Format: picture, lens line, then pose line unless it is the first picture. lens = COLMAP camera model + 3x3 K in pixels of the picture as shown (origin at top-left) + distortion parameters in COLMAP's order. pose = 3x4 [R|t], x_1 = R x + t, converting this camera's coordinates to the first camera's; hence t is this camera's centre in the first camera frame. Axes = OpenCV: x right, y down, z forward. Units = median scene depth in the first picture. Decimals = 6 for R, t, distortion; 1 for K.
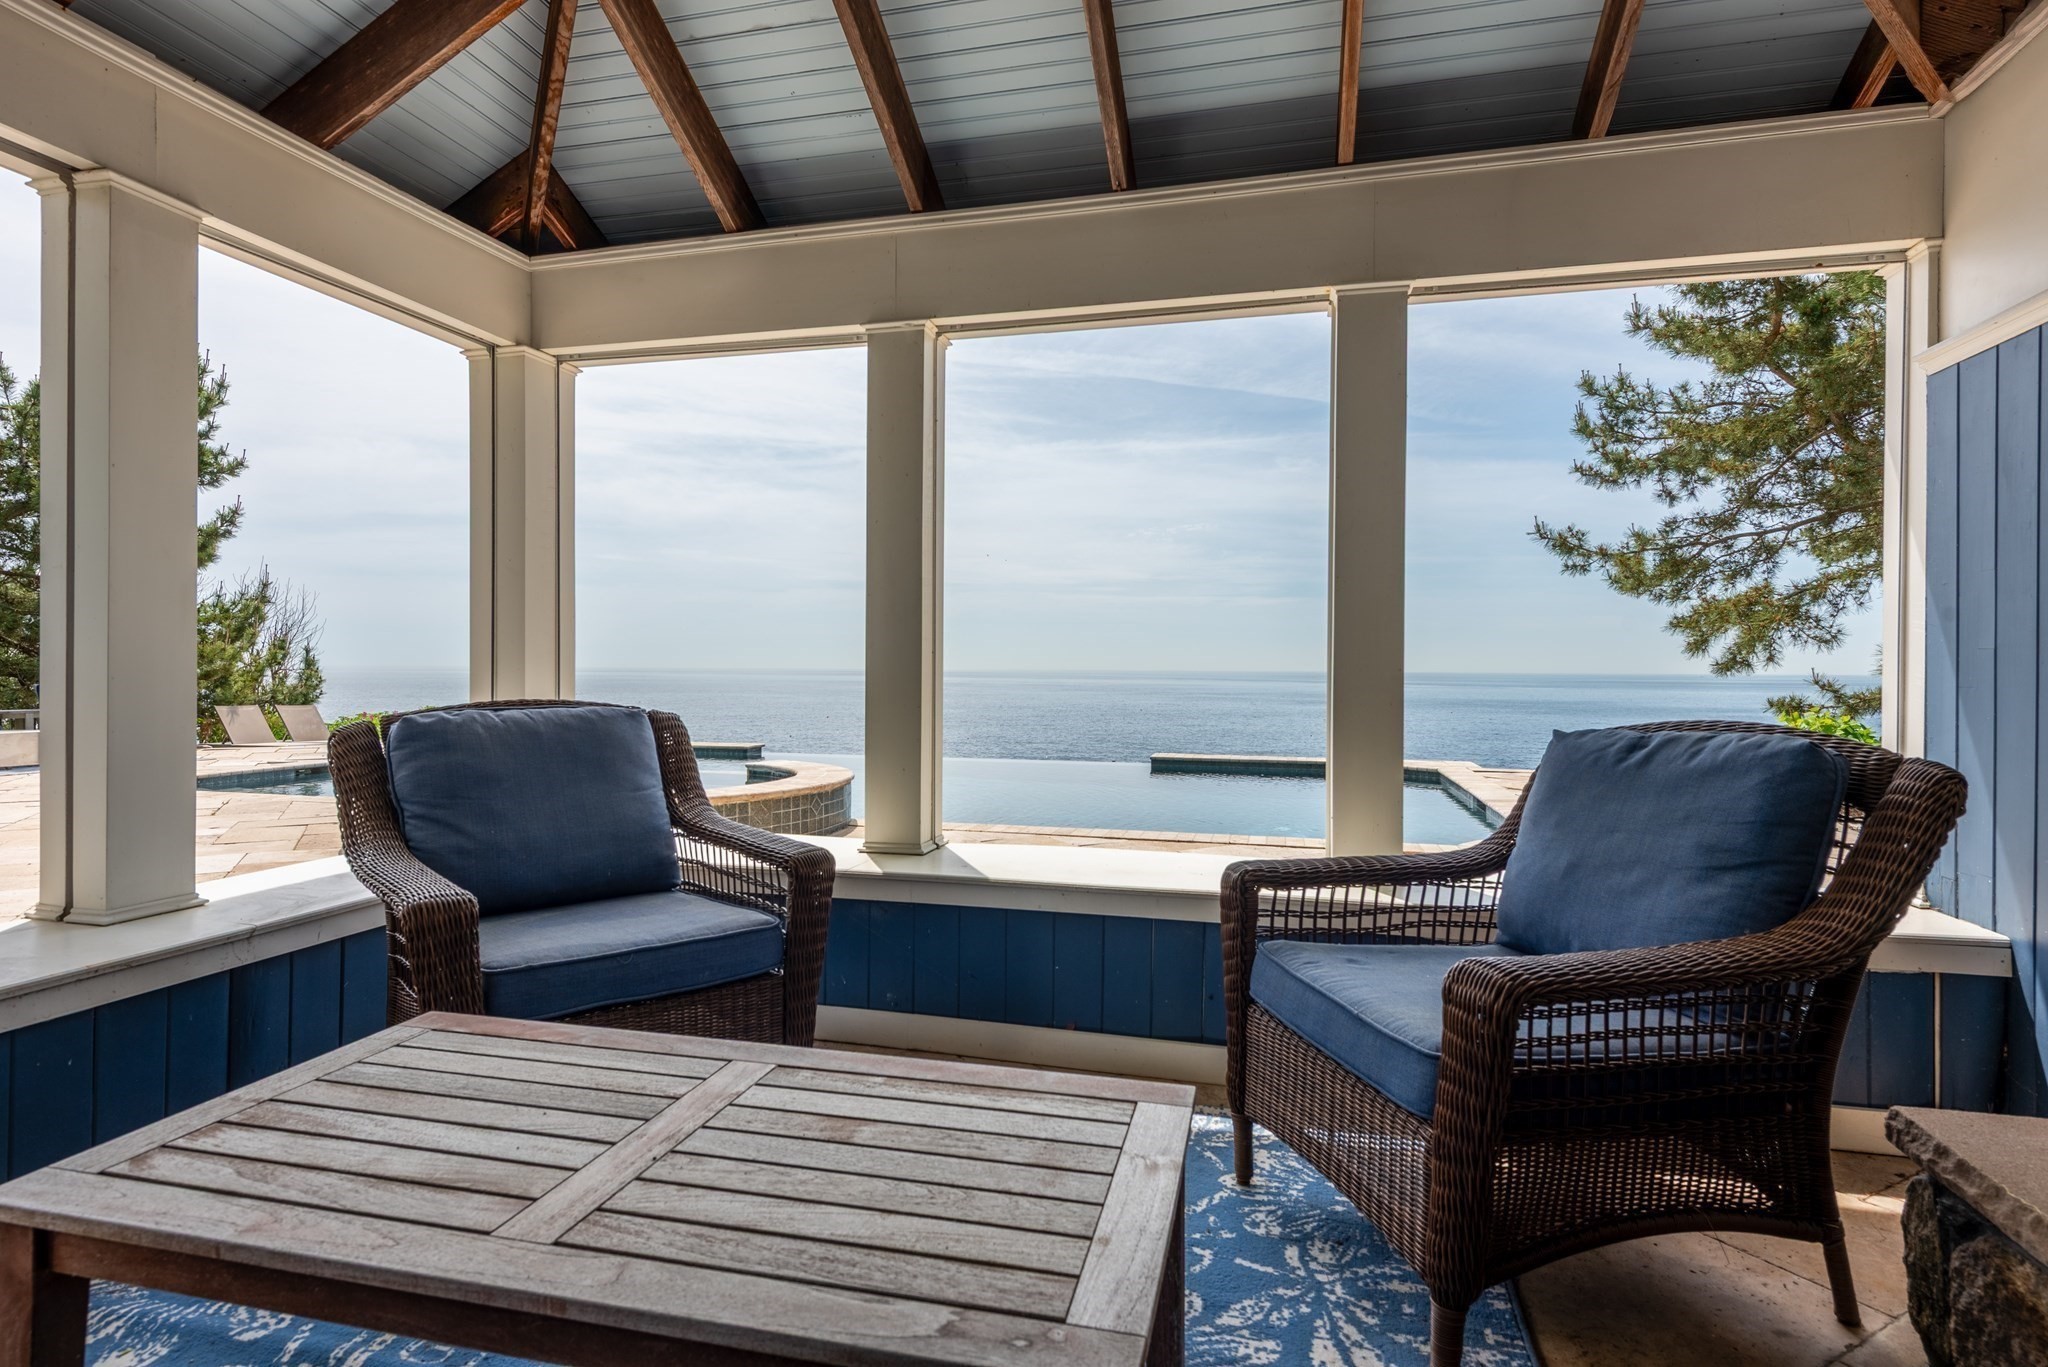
lens RADIAL K [[1065.1, 0, 1024.0], [0, 1065.1, 683.5], [0, 0, 1]] dist [0.000366, 0.000355]
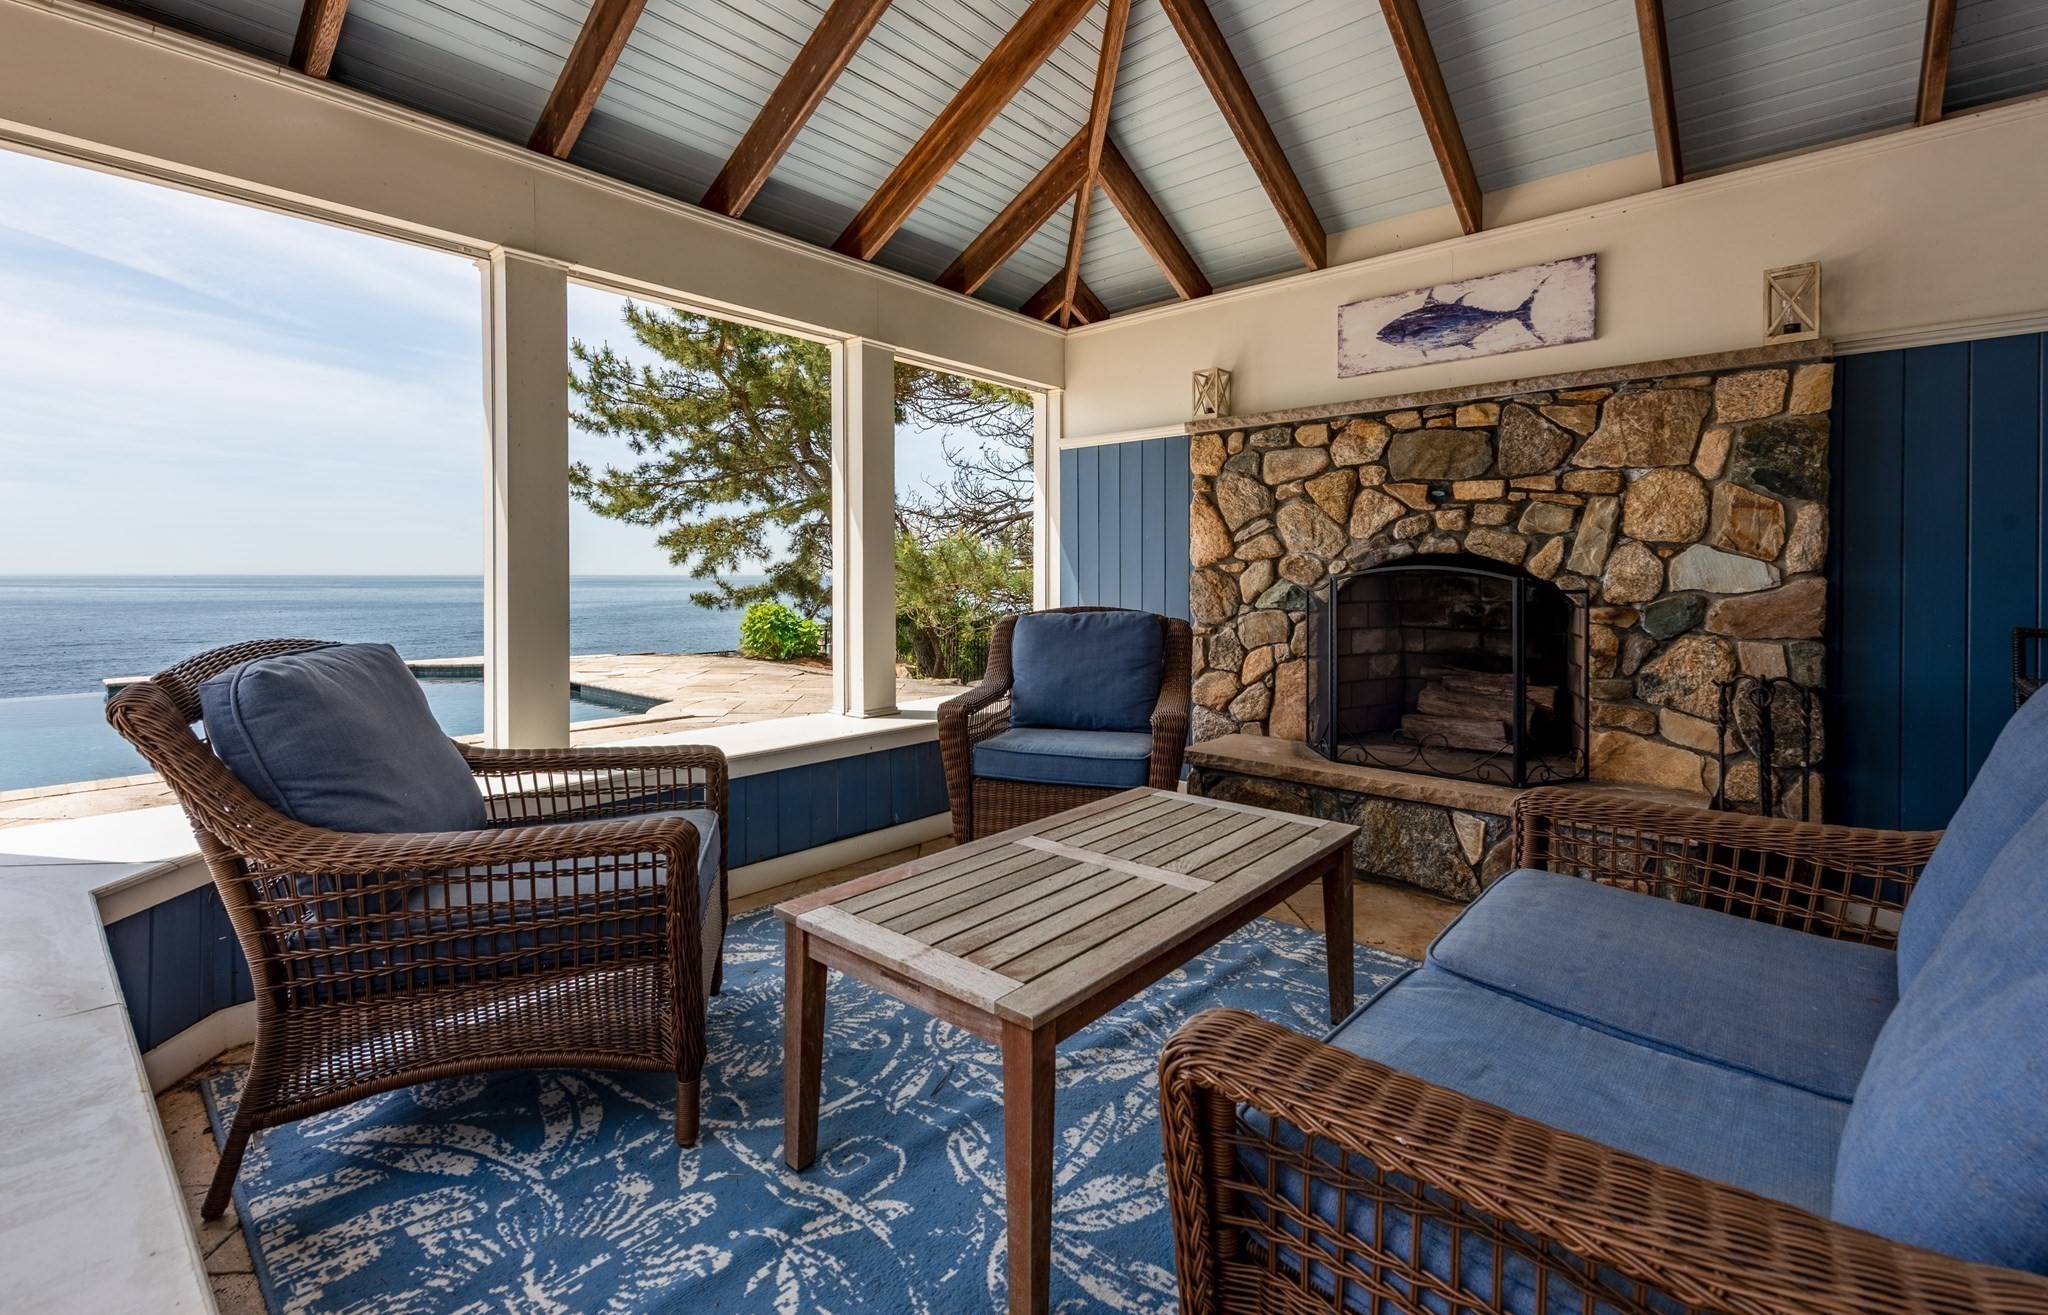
lens RADIAL K [[886.8, 0, 1023.0], [0, 886.8, 590.9], [0, 0, 1]] dist [0.001198, -0.000007]
pose [[0.452937, -0.018254, 0.891356, -0.219855], [0.009402, 0.999833, 0.015698, -0.005875], [-0.891493, 0.001270, 0.453032, 0.059428]]
